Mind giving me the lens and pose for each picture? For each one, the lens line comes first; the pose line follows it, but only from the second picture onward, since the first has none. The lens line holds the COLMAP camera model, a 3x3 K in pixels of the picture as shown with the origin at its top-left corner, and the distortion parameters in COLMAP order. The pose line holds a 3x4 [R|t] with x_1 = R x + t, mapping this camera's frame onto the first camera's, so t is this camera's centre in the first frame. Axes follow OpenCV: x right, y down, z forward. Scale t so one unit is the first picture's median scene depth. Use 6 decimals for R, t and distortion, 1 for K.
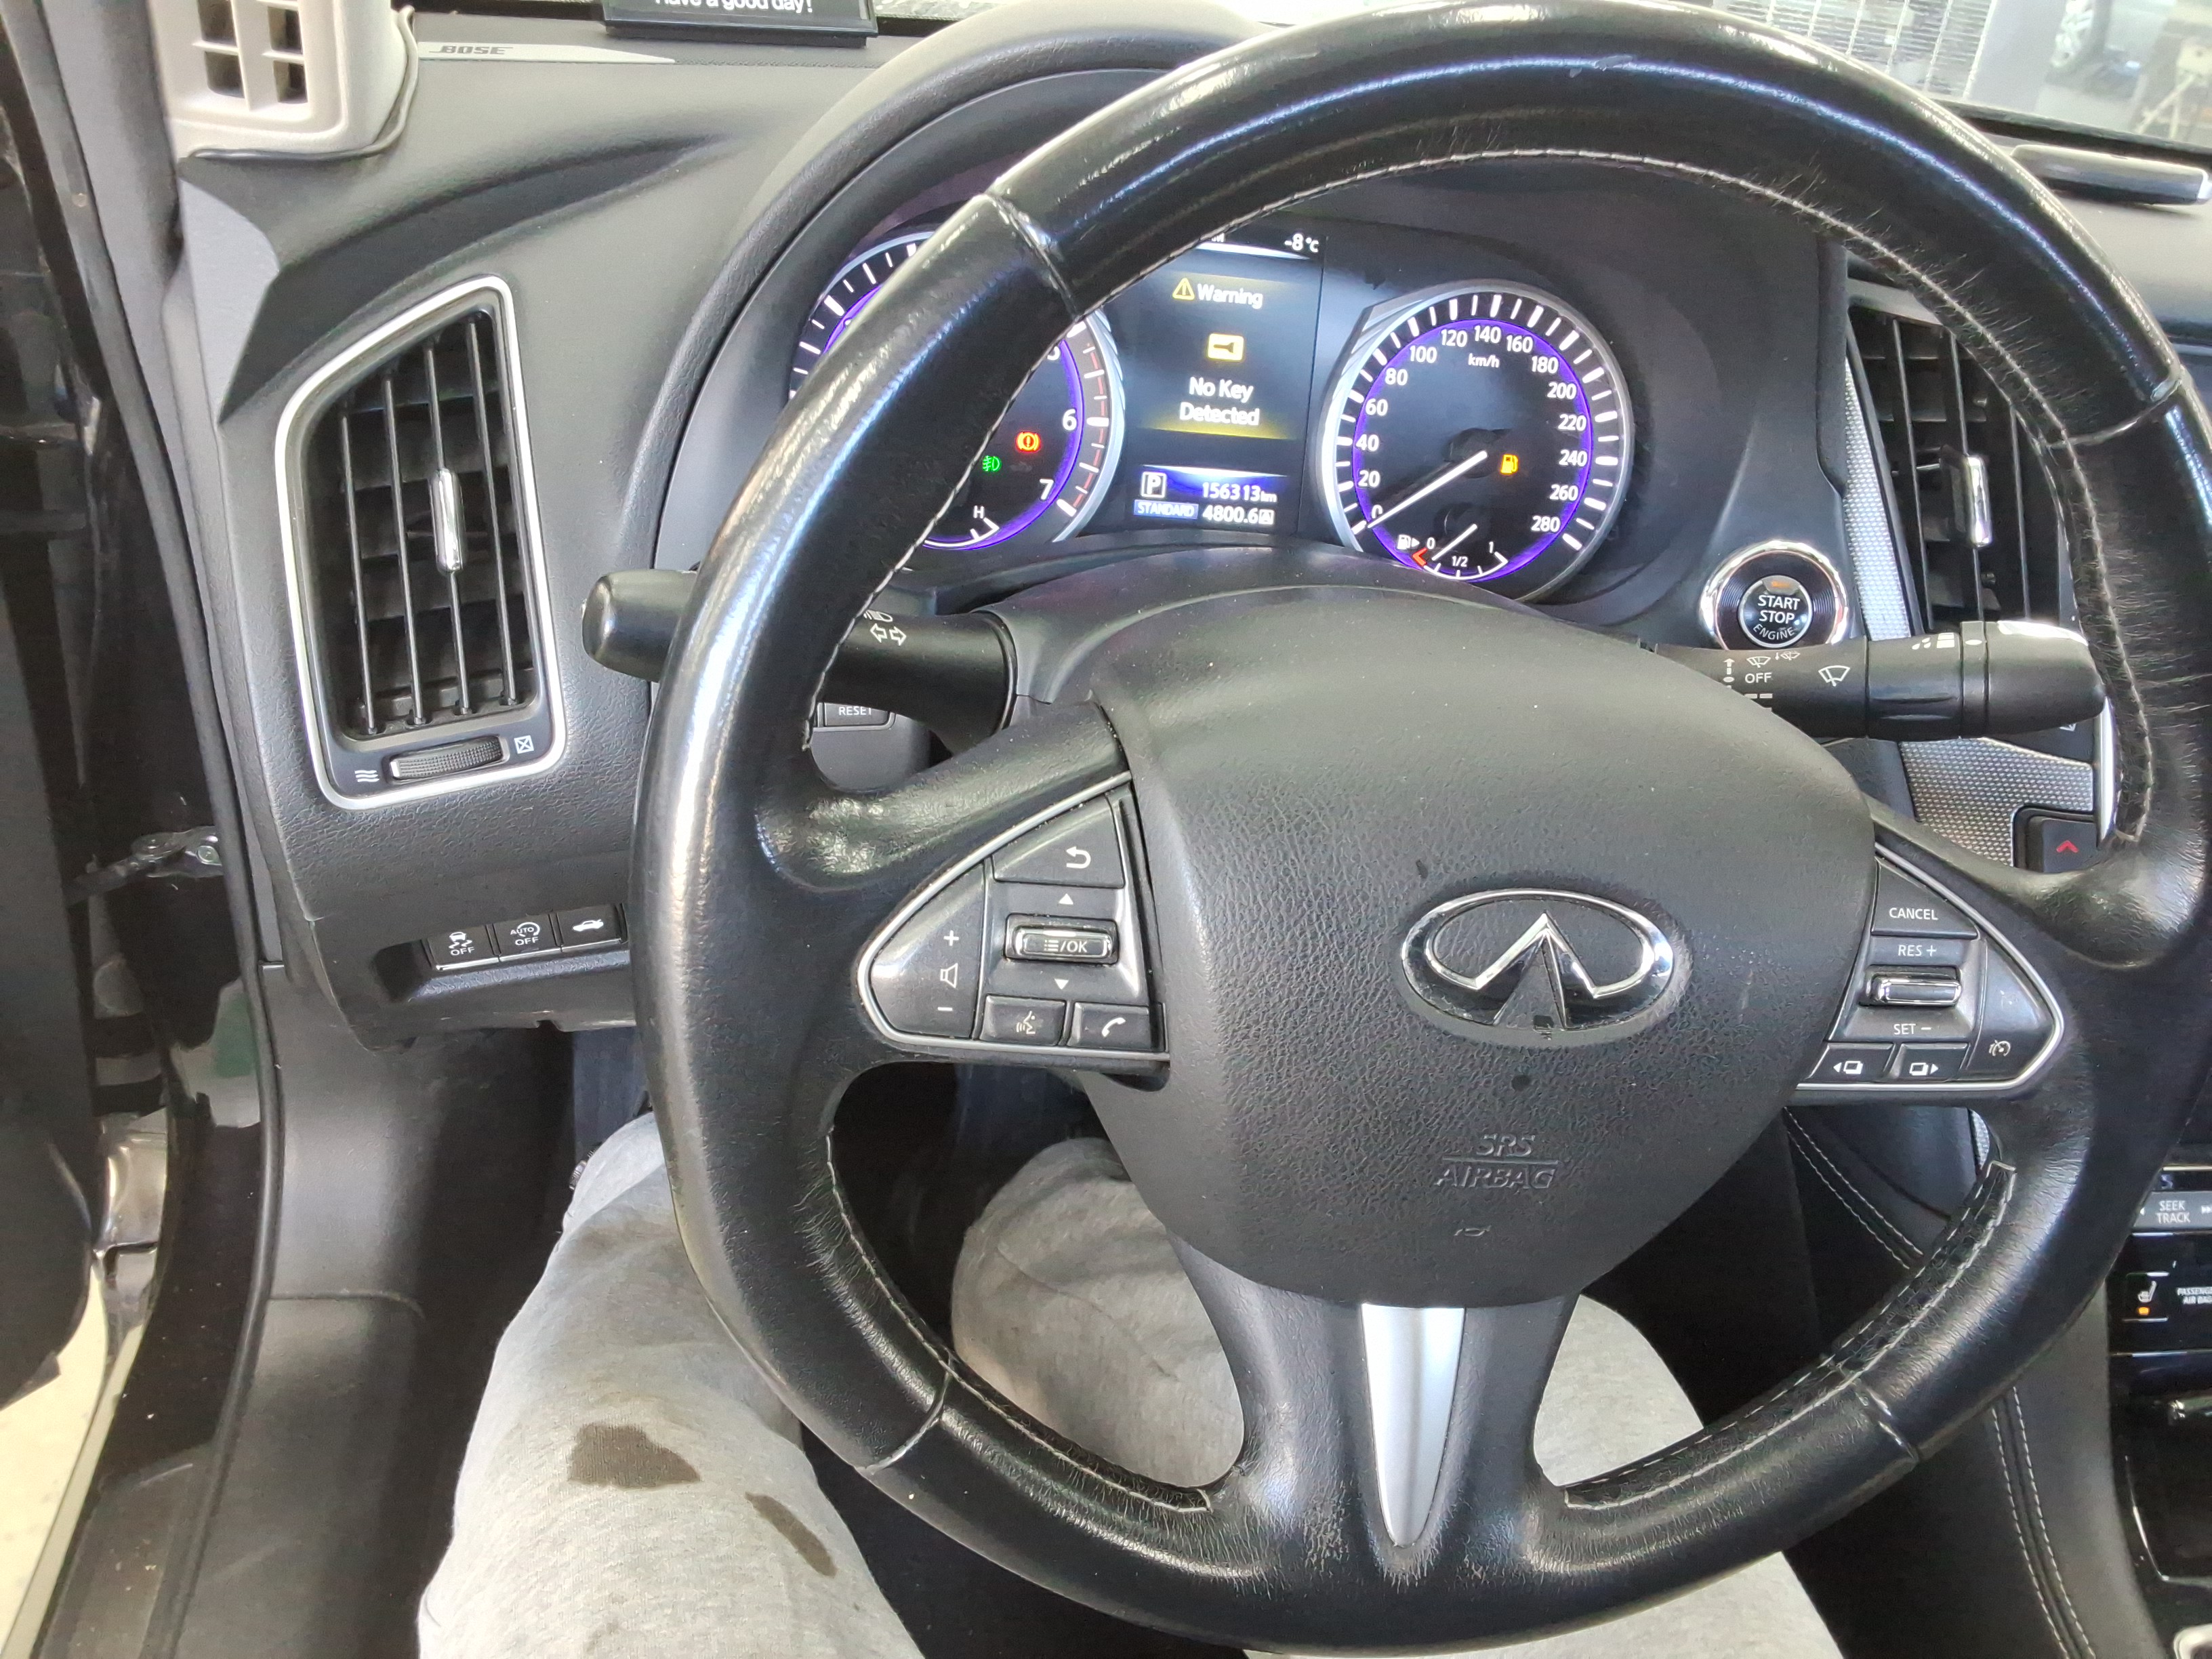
lens RADIAL K [[1752.1, 0, 1103.5], [0, 1752.1, 870.9], [0, 0, 1]] dist [0.117985, -0.180316]
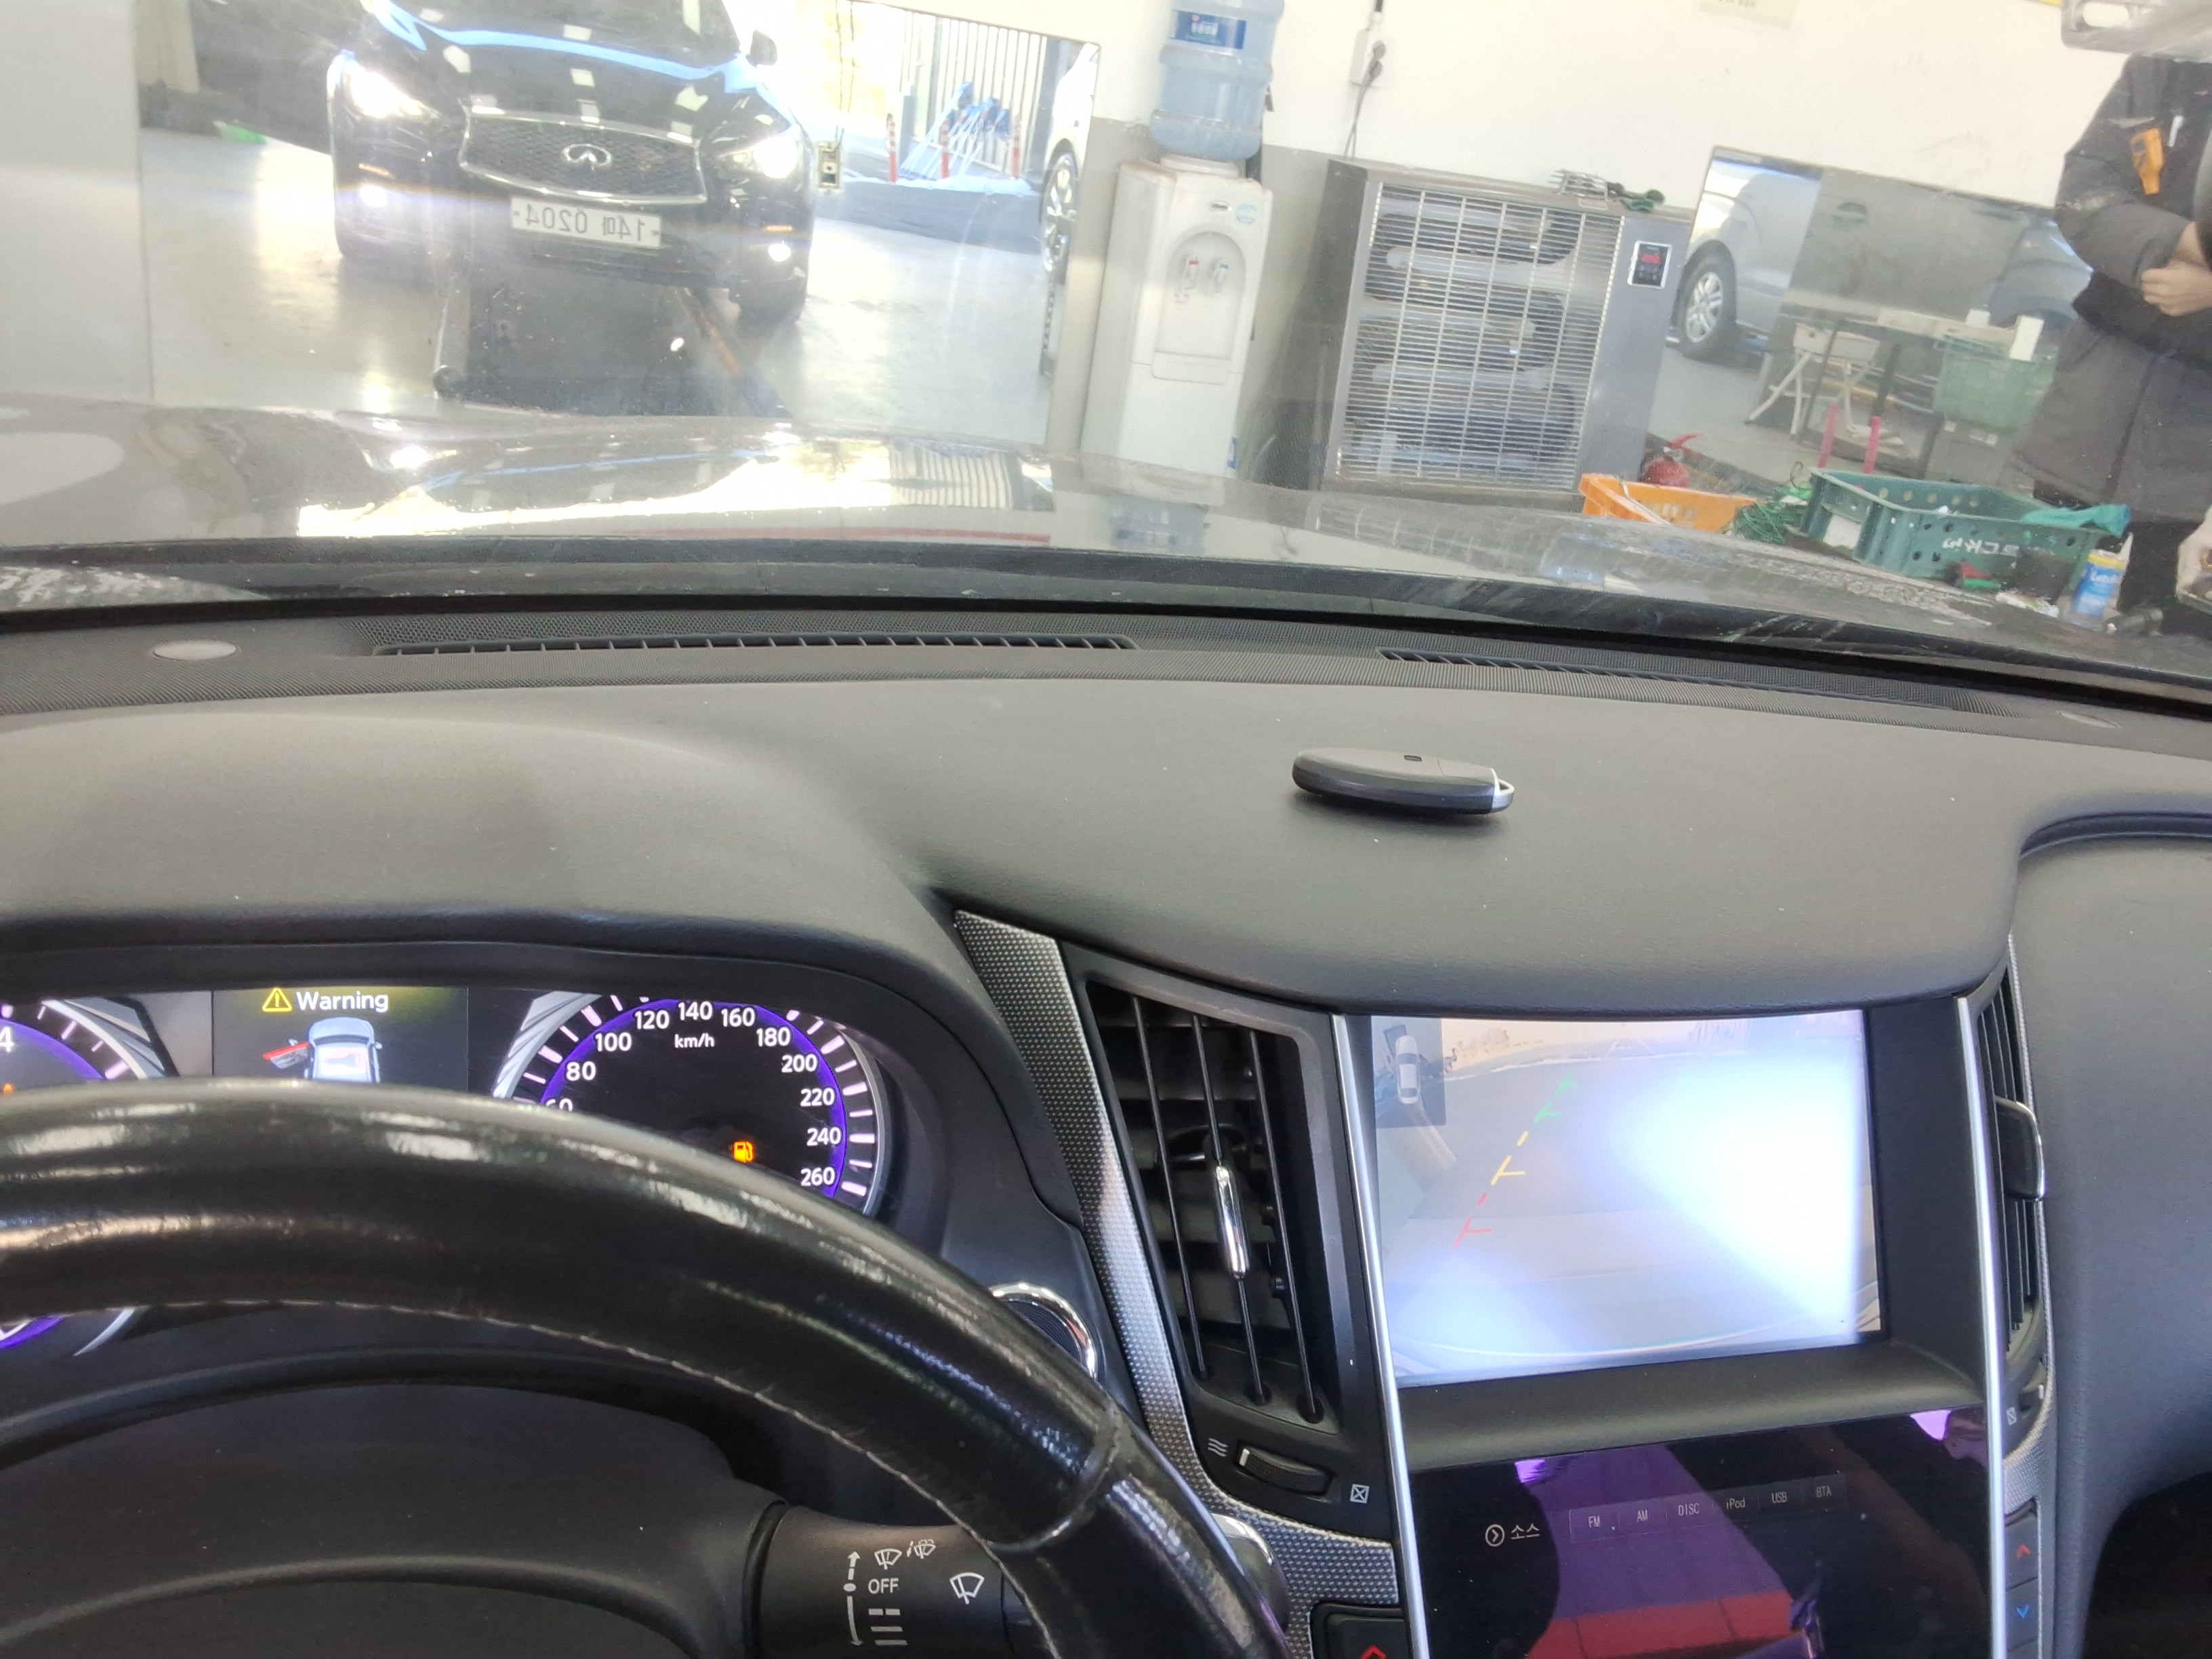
lens RADIAL K [[1752.1, 0, 1103.5], [0, 1752.1, 870.9], [0, 0, 1]] dist [0.117985, -0.180316]
pose [[0.989772, -0.054283, 0.131927, 0.303552], [0.071894, 0.988555, -0.132632, -0.245601], [-0.123217, 0.140760, 0.982346, 0.150697]]
